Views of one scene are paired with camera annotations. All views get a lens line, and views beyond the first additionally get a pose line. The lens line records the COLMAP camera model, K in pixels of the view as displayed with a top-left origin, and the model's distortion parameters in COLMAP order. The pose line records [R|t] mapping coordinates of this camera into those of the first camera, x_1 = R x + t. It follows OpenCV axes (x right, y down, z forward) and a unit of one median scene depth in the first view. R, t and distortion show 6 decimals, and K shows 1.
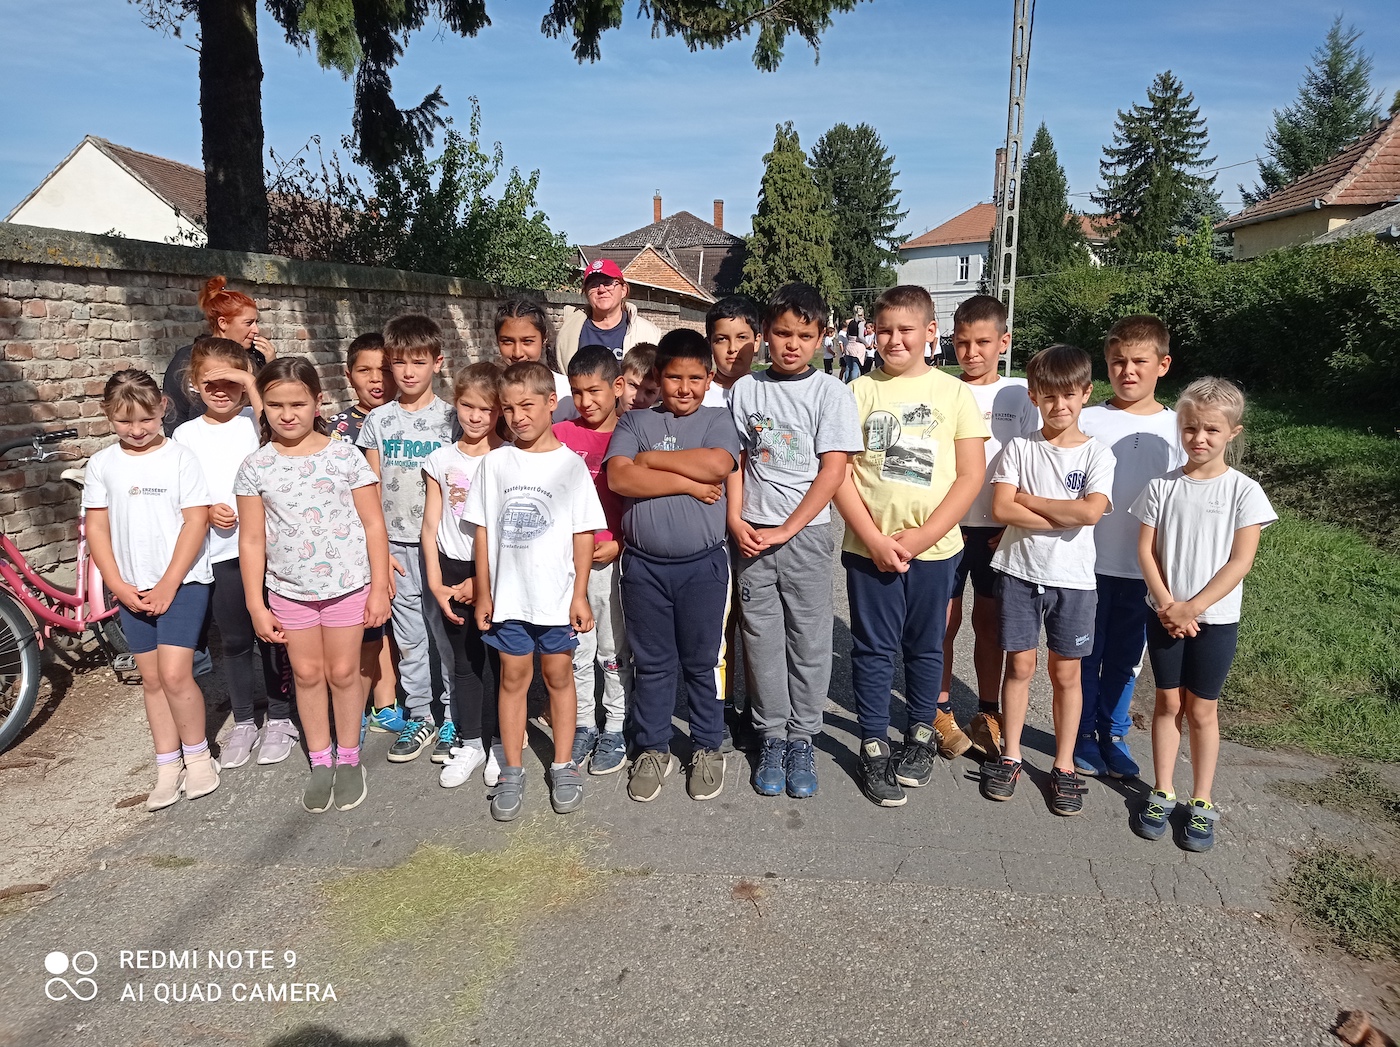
lens RADIAL K [[1048.2, 0, 697.7], [0, 1048.2, 530.3], [0, 0, 1]] dist [0.112264, -0.176028]
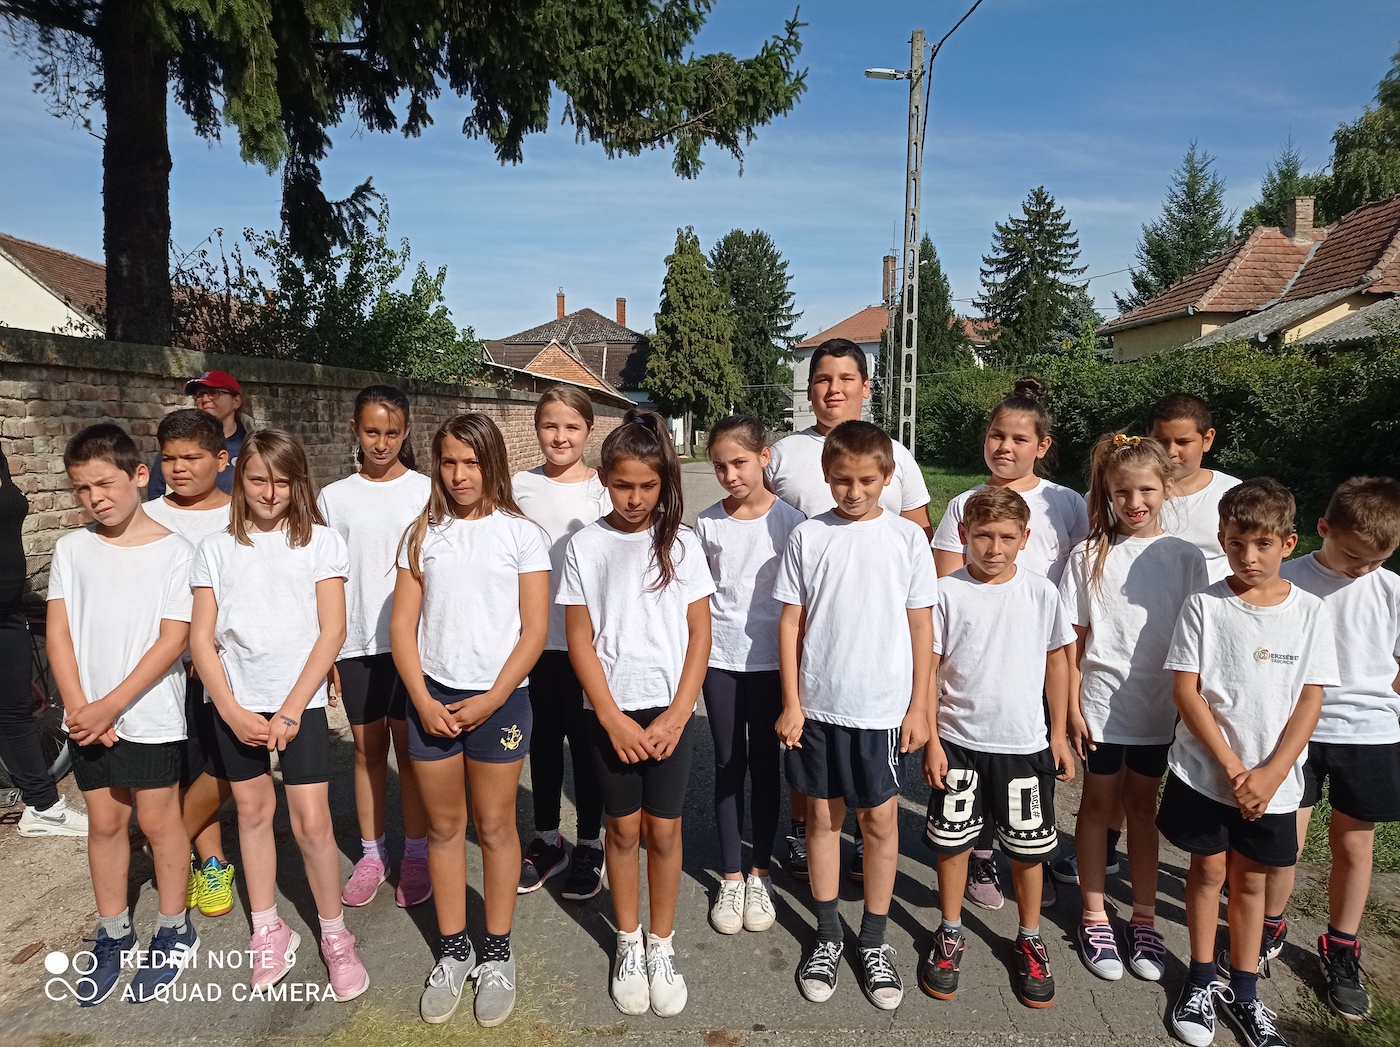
lens RADIAL K [[1049.8, 0, 698.7], [0, 1049.8, 531.0], [0, 0, 1]] dist [0.107852, -0.178628]
pose [[0.995522, -0.004749, 0.094406, -0.007725], [0.012841, 0.996273, -0.085291, -0.002339], [-0.093649, 0.086121, 0.991873, 0.007491]]
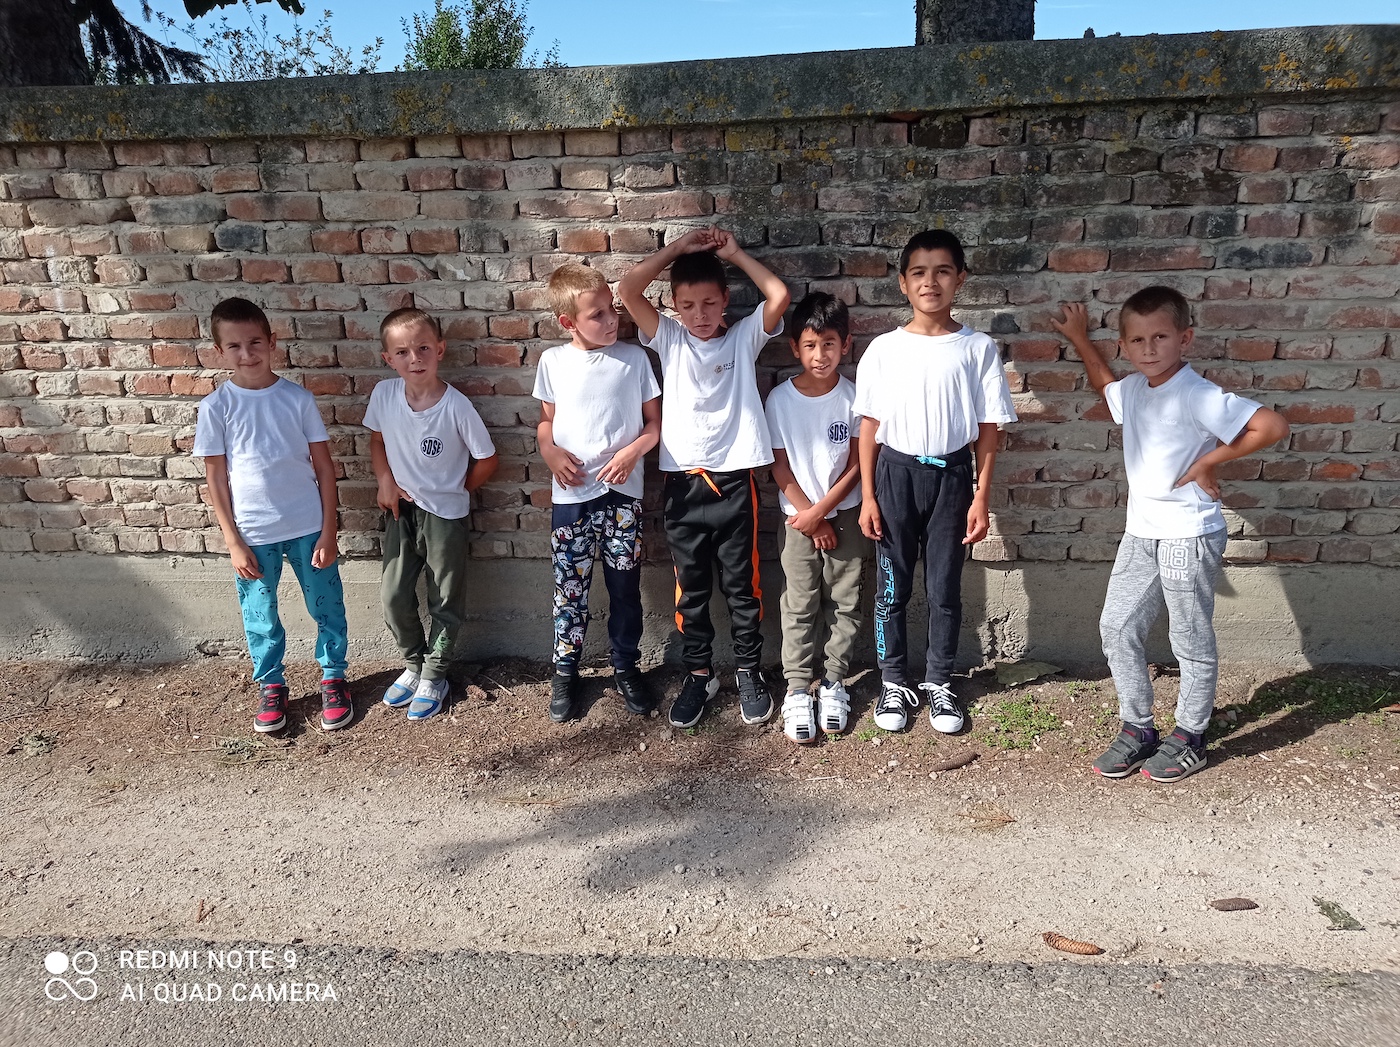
lens RADIAL K [[1052.5, 0, 699.3], [0, 1052.5, 517.8], [0, 0, 1]] dist [0.118811, -0.189317]
pose [[0.026192, 0.272723, -0.961736, 0.027675], [-0.164036, 0.950198, 0.264984, -0.055243], [0.986107, 0.150819, 0.069624, 0.285337]]
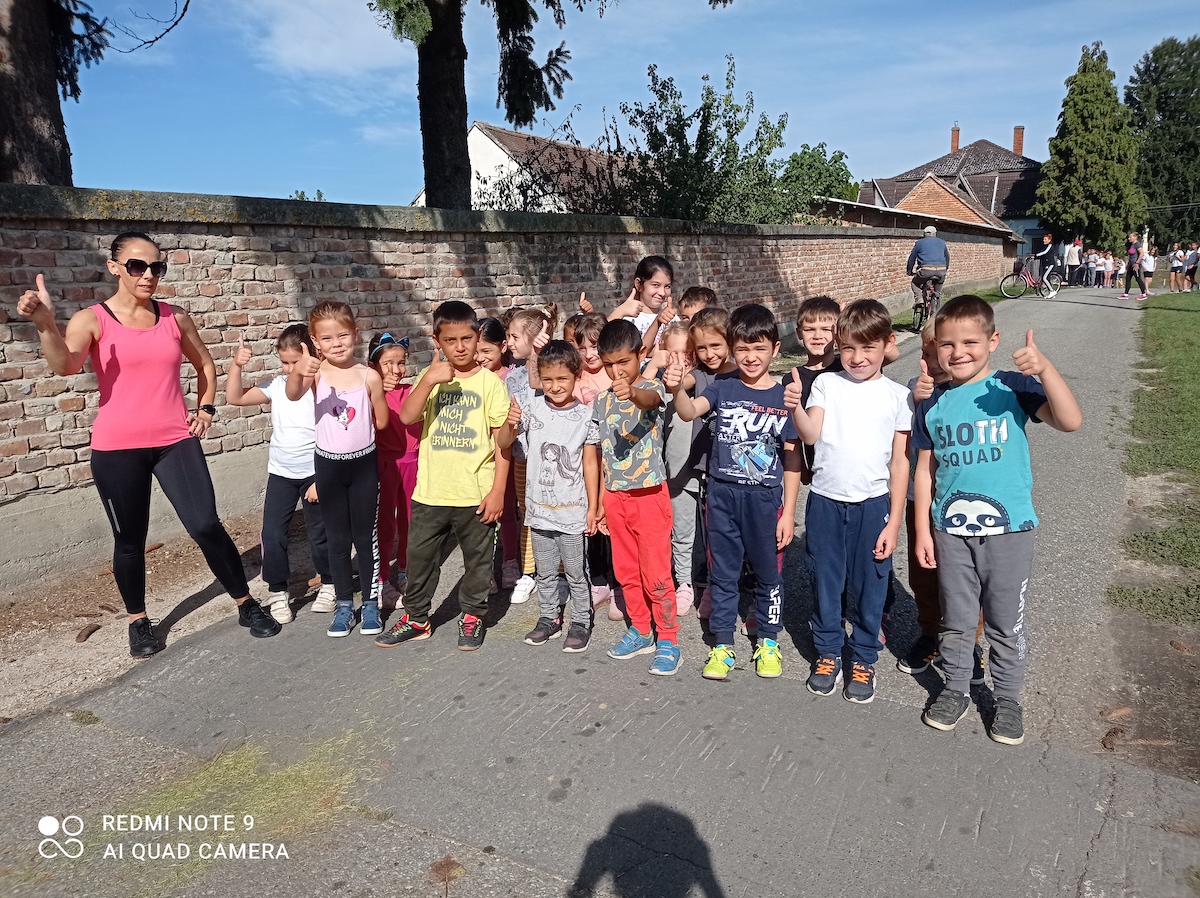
lens RADIAL K [[898.5, 0, 598.0], [0, 898.5, 454.8], [0, 0, 1]] dist [0.112264, -0.176028]
pose [[0.914394, 0.058229, -0.400615, 0.052774], [-0.048547, 0.998232, 0.034286, -0.006112], [0.401904, -0.011902, 0.915605, 0.035759]]
